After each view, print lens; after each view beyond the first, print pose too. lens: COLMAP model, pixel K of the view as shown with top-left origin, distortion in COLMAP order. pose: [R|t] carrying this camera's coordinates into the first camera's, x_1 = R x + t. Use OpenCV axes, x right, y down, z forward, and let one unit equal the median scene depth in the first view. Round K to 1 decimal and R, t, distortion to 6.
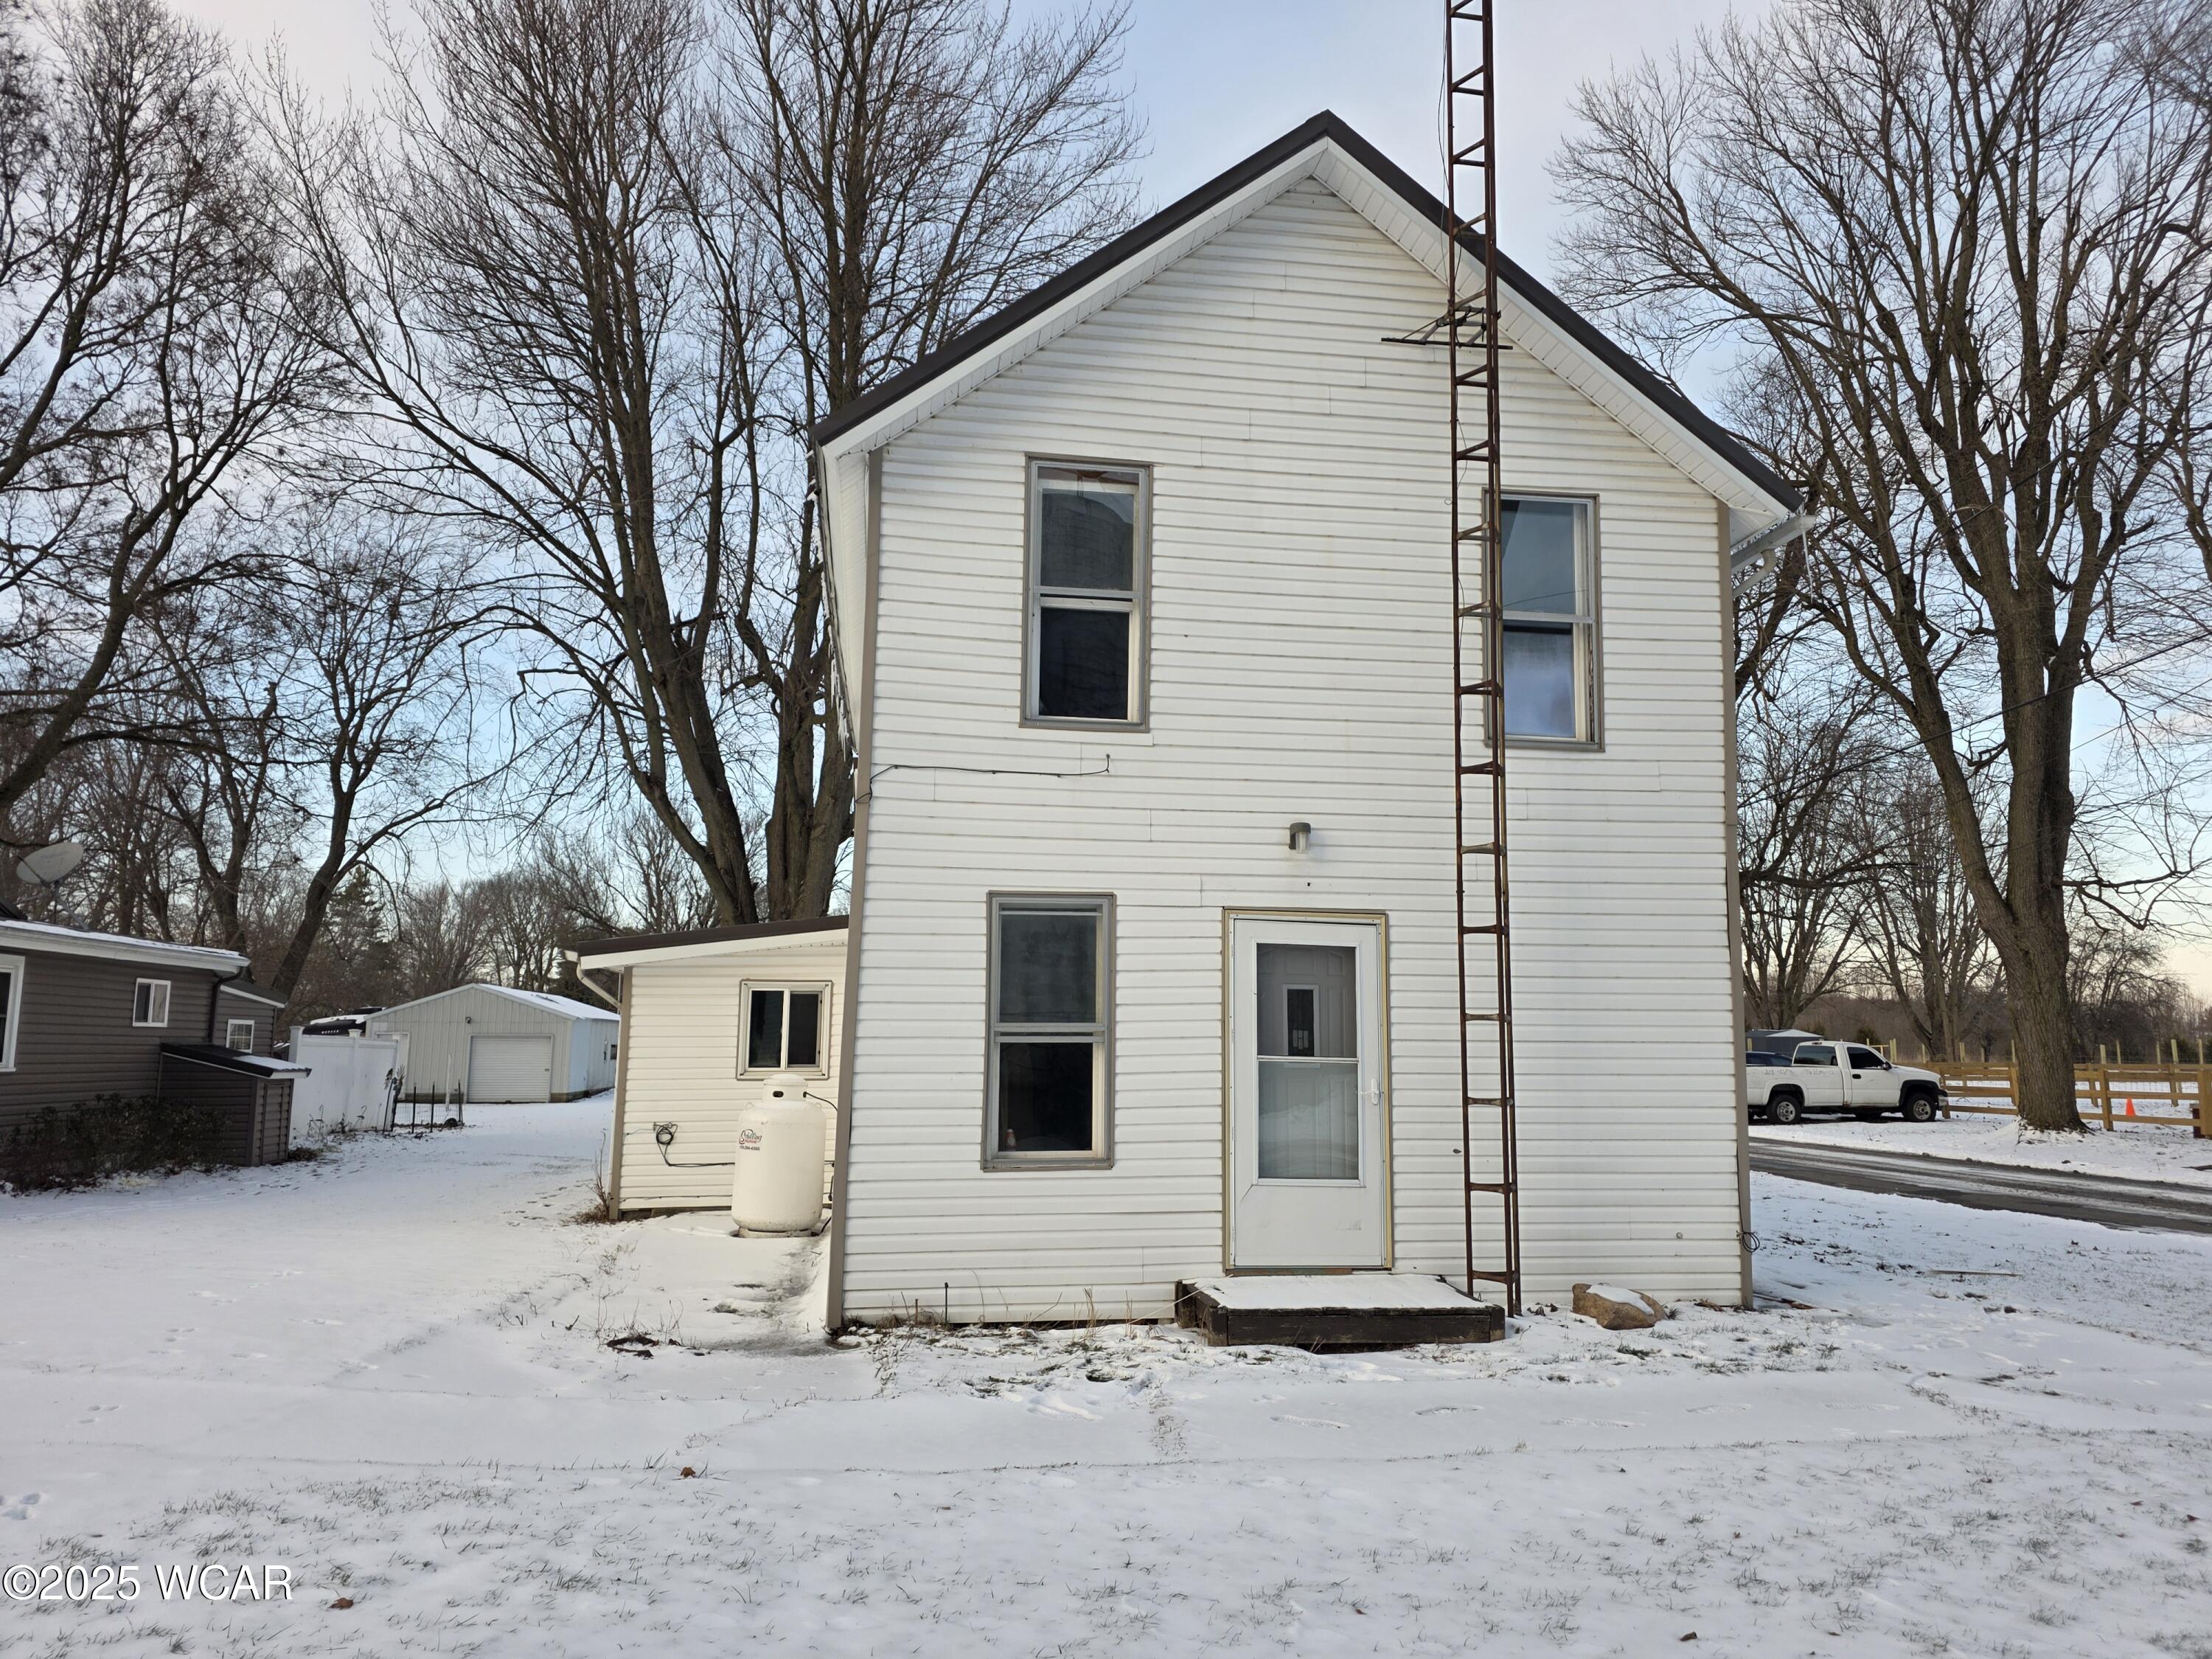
lens RADIAL K [[1488.2, 0, 1106.6], [0, 1488.2, 846.1], [0, 0, 1]] dist [0.047443, -0.004442]
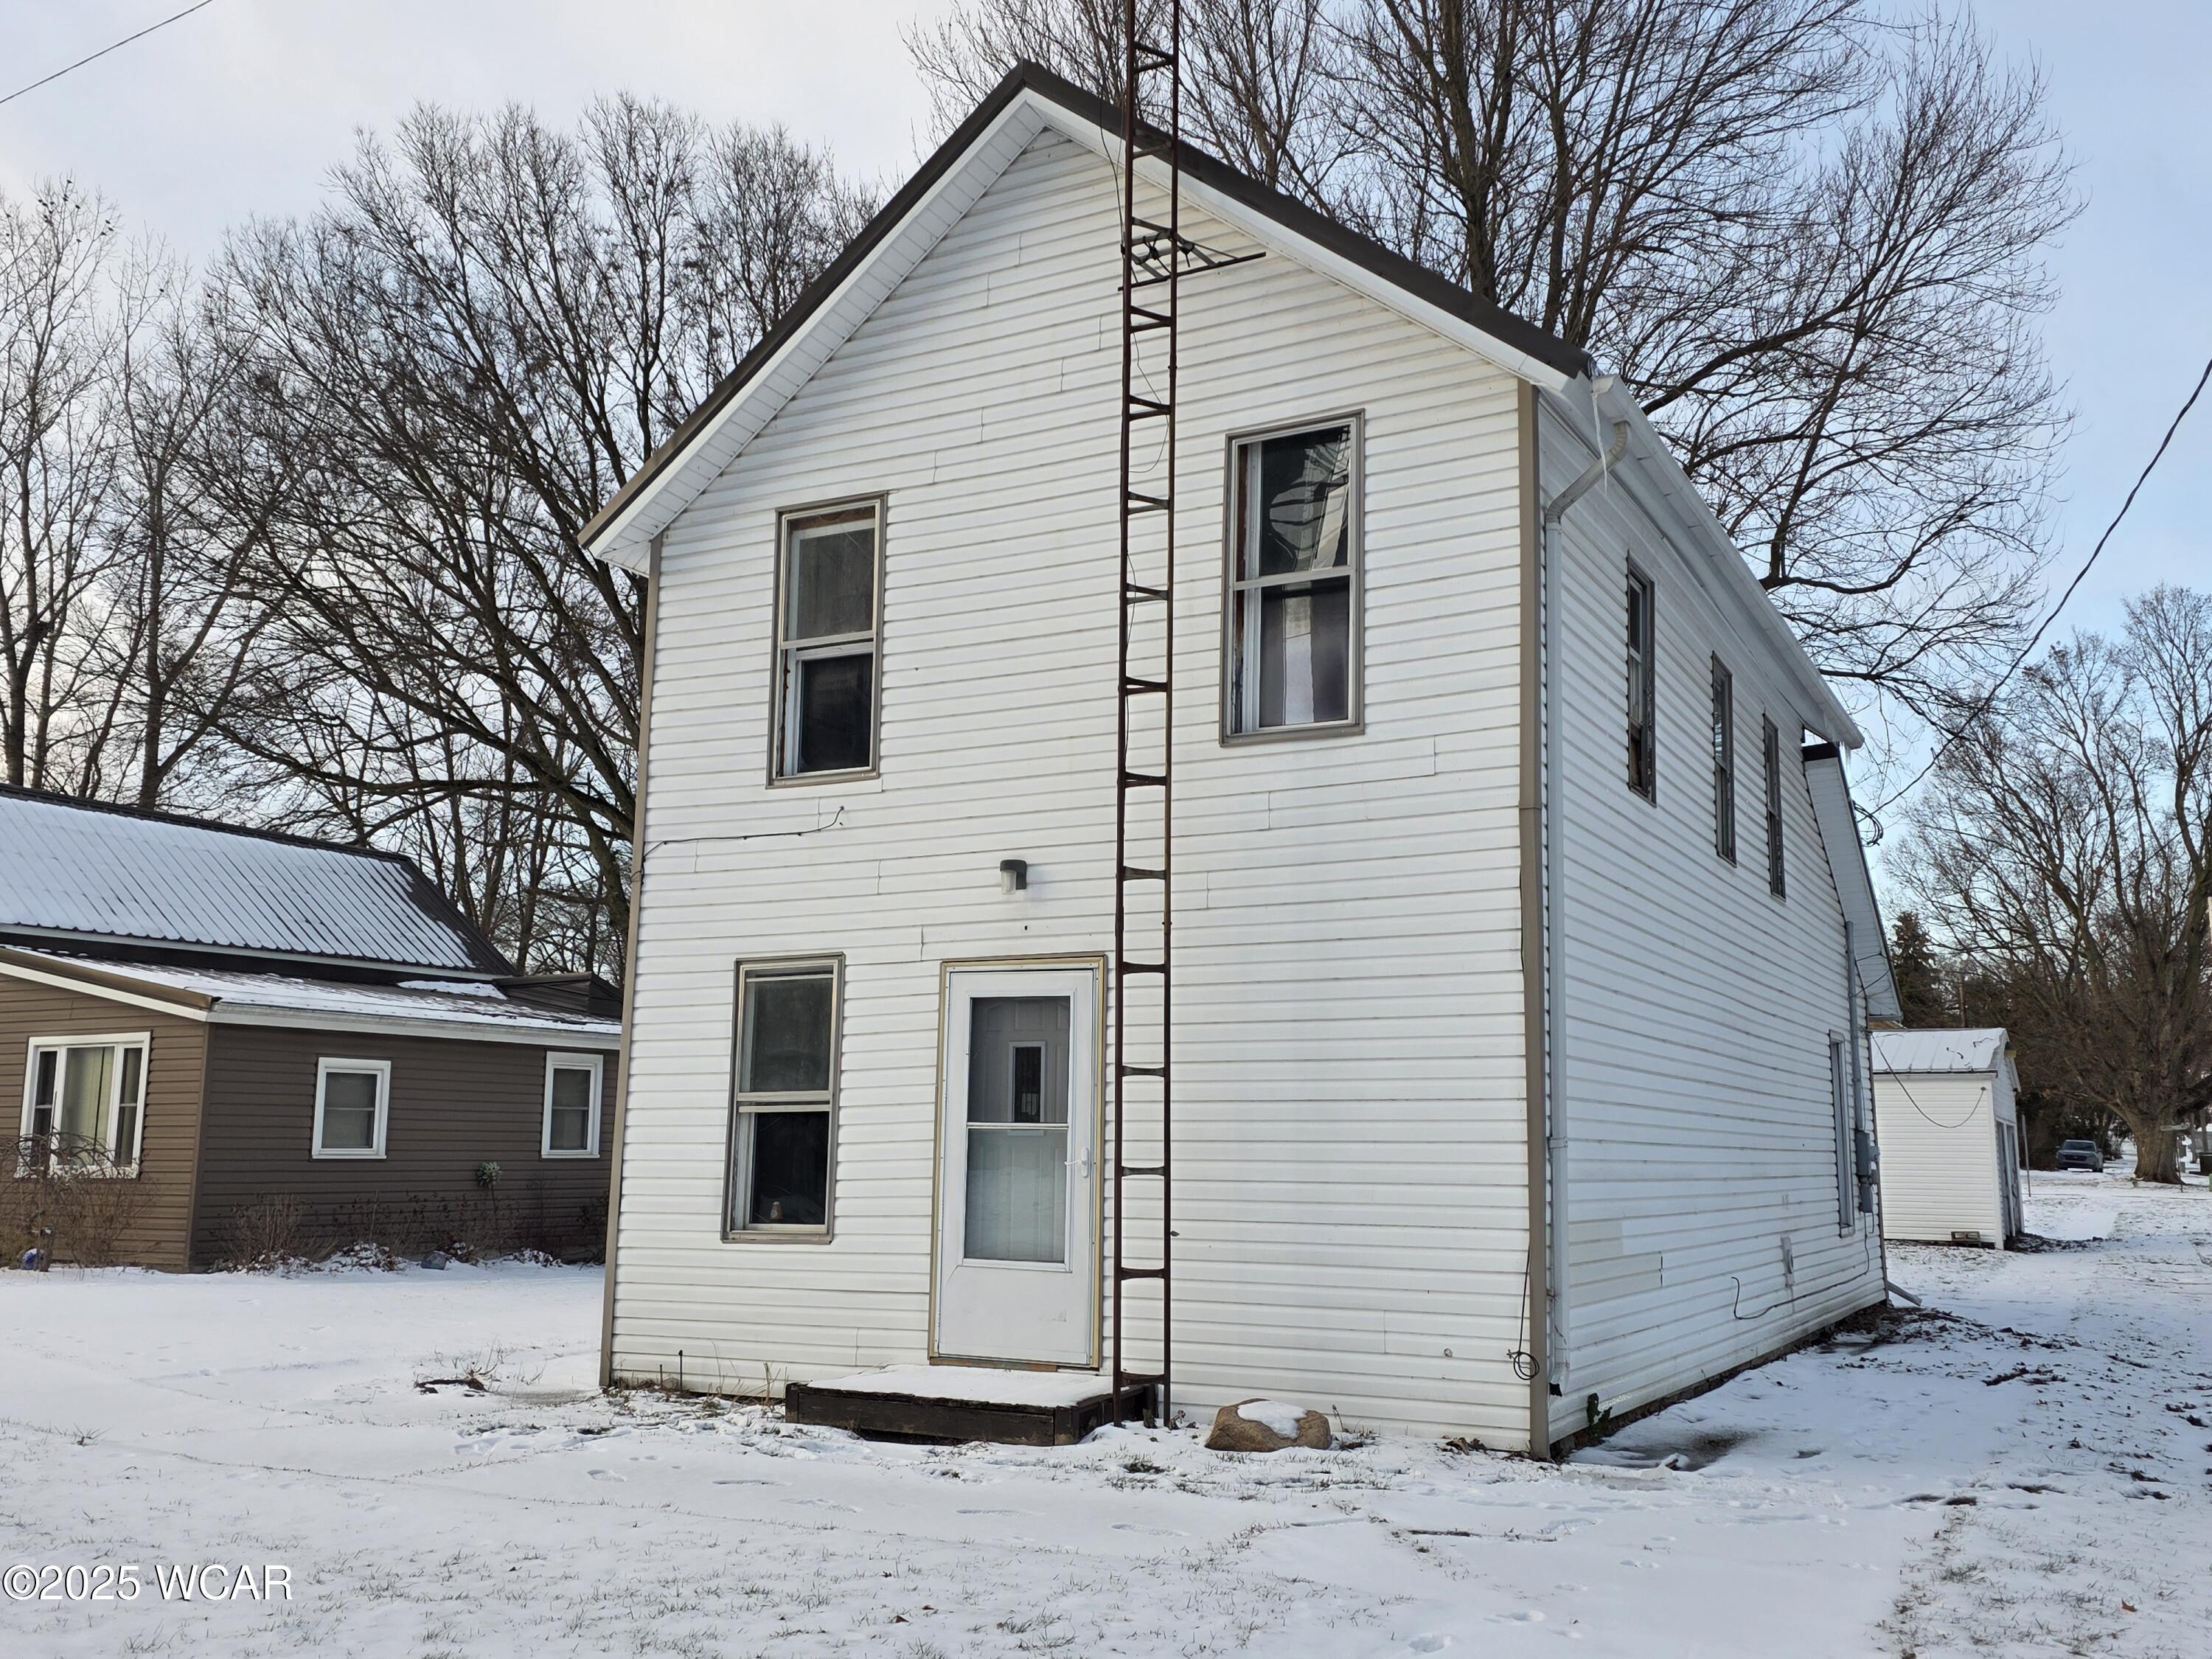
lens RADIAL K [[1956.1, 0, 1107.4], [0, 1956.1, 825.6], [0, 0, 1]] dist [0.059686, -0.001511]
pose [[0.801763, -0.098679, -0.589440, 0.881413], [0.081919, 0.995111, -0.055166, 0.033596], [0.592002, -0.004056, 0.805927, 0.090772]]
